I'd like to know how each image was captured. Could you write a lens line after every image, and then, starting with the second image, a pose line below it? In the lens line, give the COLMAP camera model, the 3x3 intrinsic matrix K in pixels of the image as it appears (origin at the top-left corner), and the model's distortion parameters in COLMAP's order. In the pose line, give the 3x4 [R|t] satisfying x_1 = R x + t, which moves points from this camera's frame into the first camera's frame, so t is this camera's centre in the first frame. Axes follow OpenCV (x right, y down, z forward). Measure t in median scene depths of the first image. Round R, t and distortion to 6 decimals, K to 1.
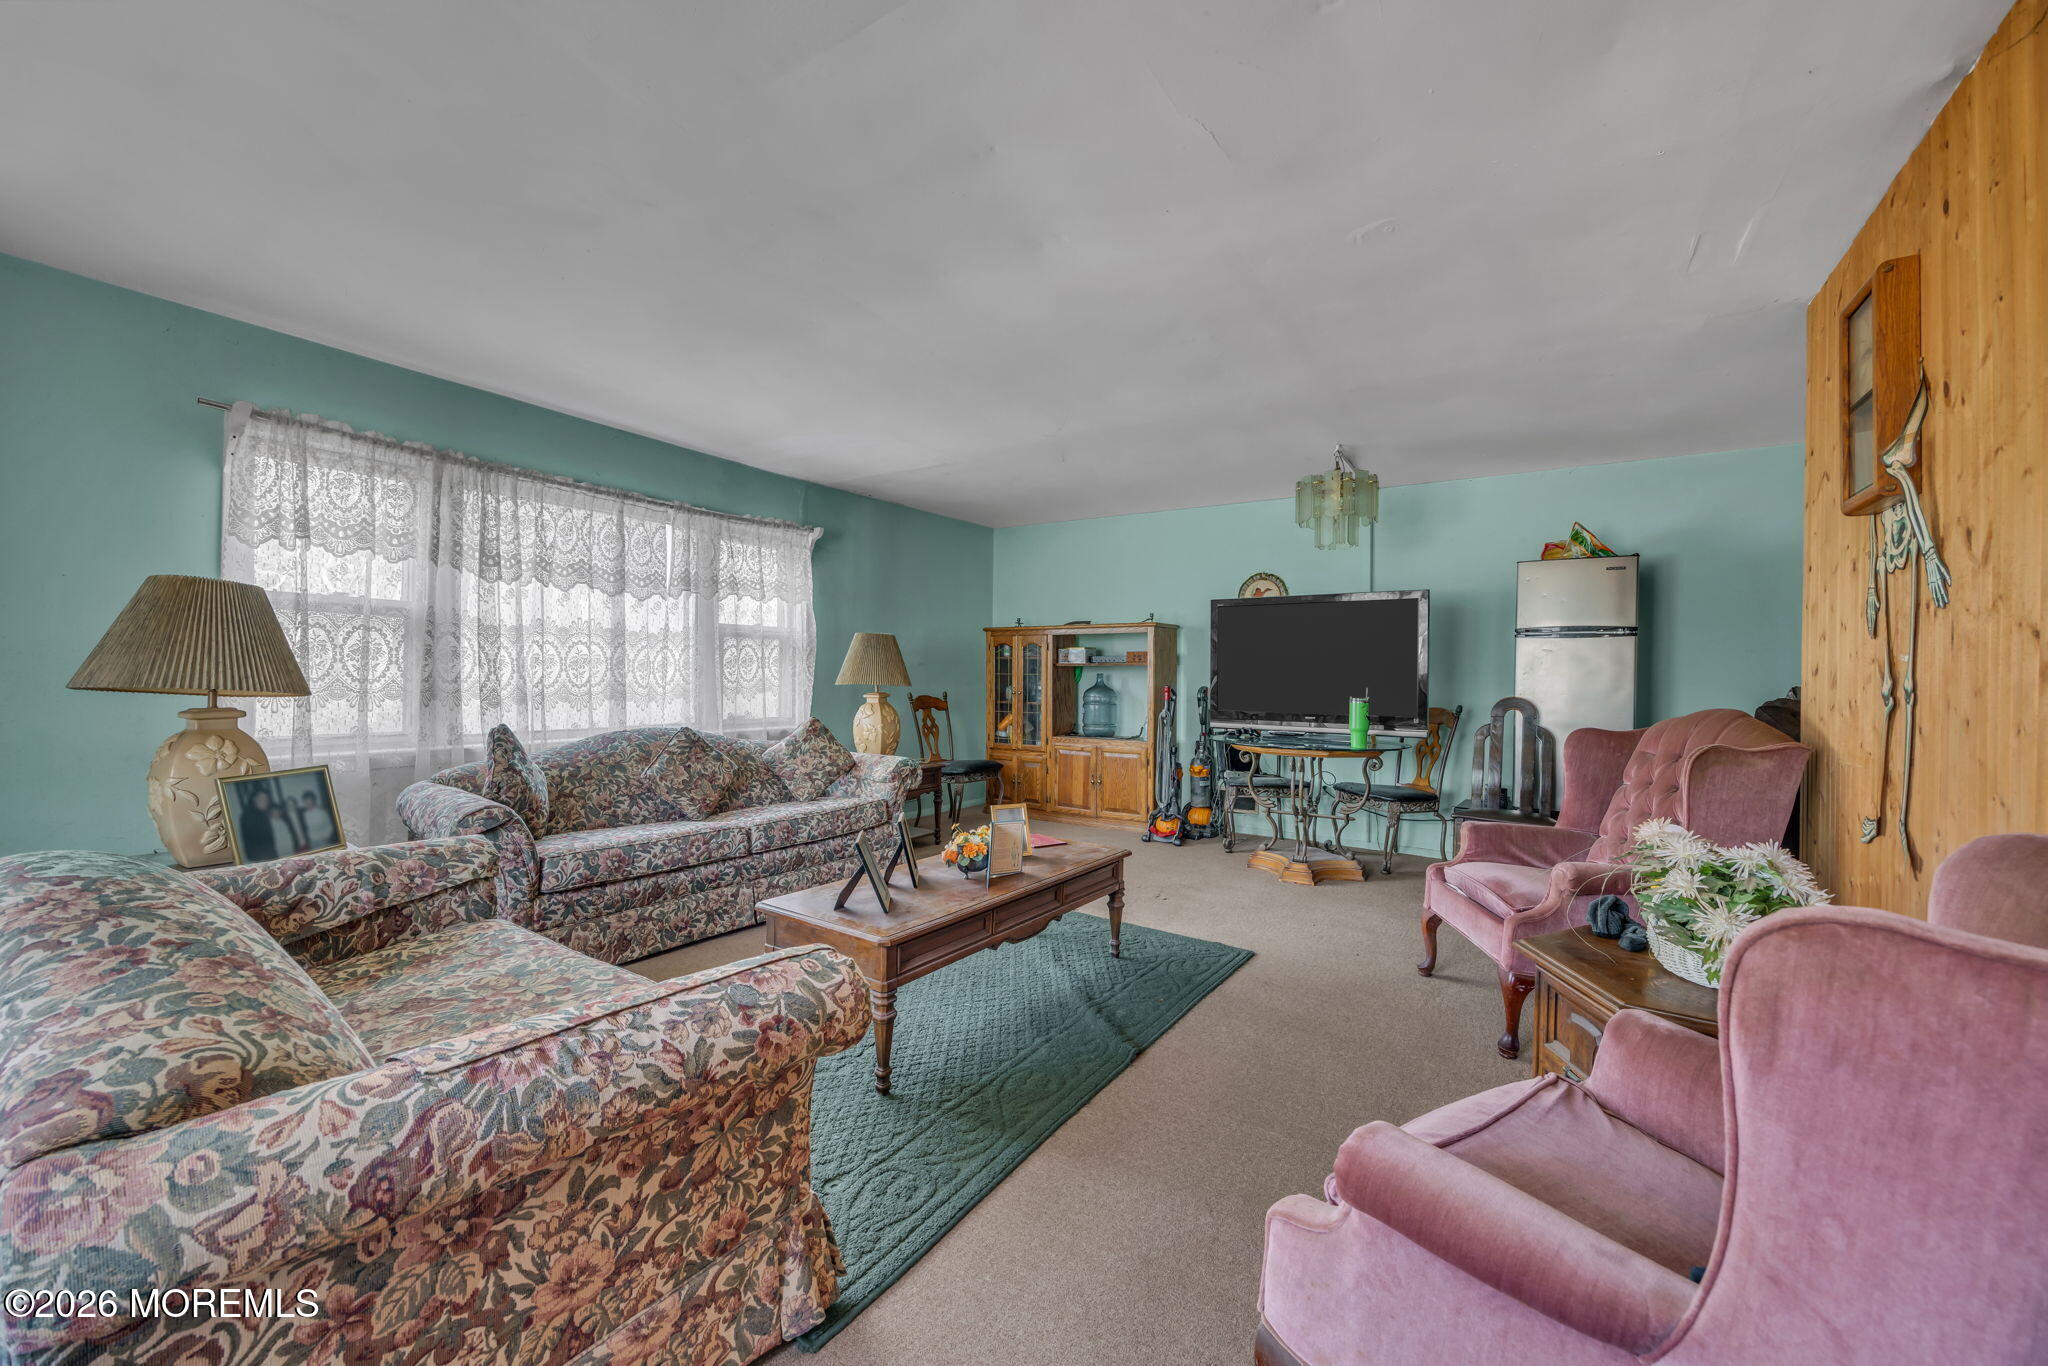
lens RADIAL K [[776.8, 0, 1034.2], [0, 776.8, 680.9], [0, 0, 1]] dist [-0.002420, 0.000160]
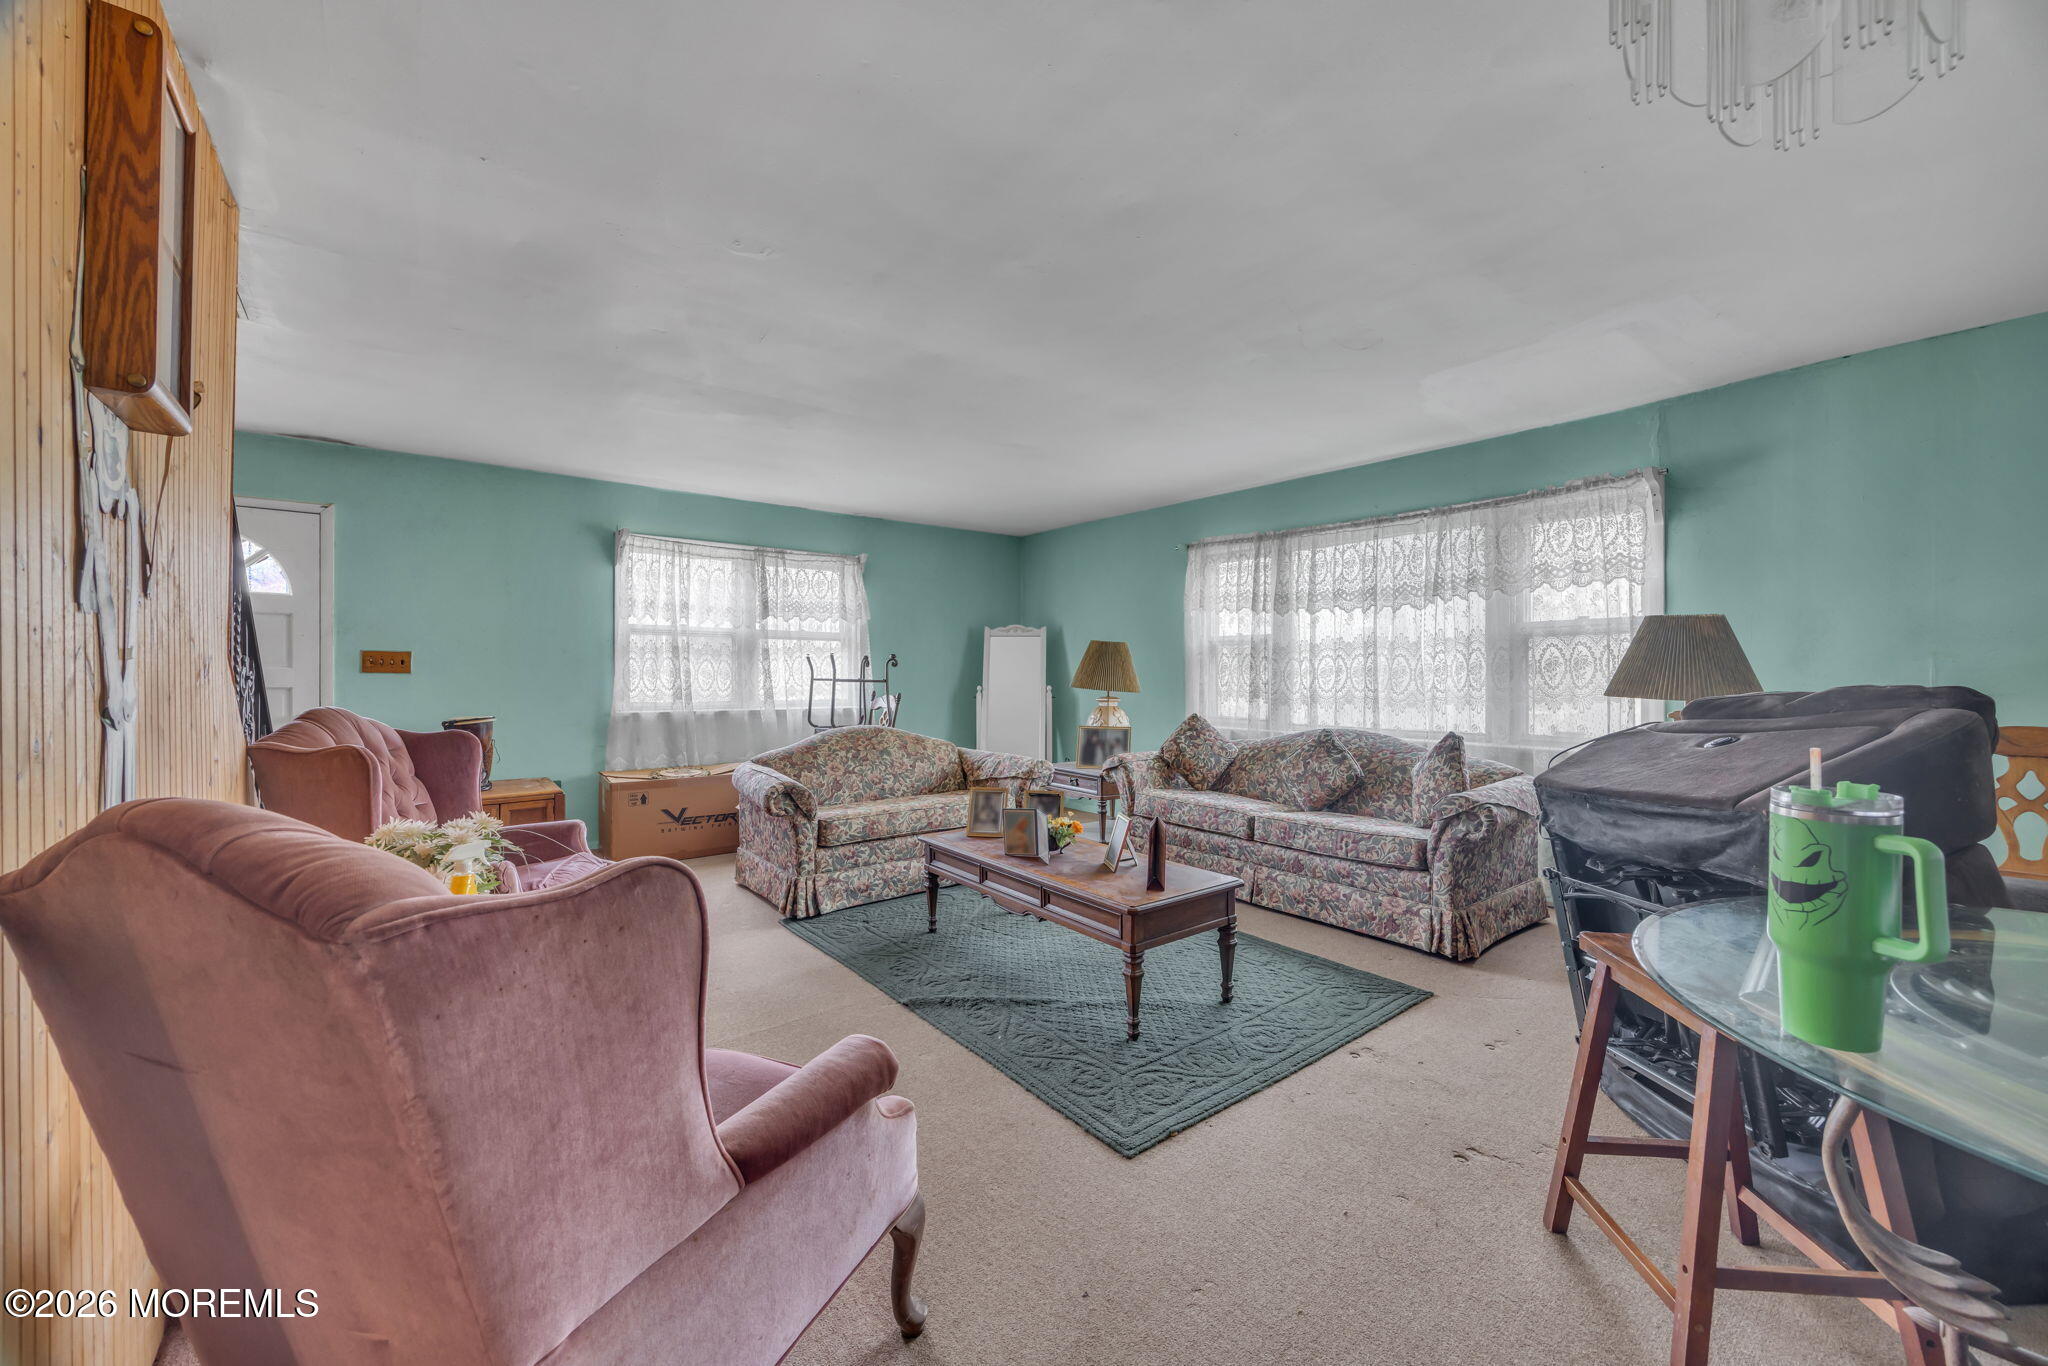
lens RADIAL K [[776.8, 0, 1034.2], [0, 776.8, 680.9], [0, 0, 1]] dist [-0.002420, 0.000160]
pose [[-0.299240, -0.000929, -0.954178, 0.721763], [-0.005427, 0.999985, 0.000729, -0.007969], [0.954163, 0.005397, -0.299240, 0.914368]]
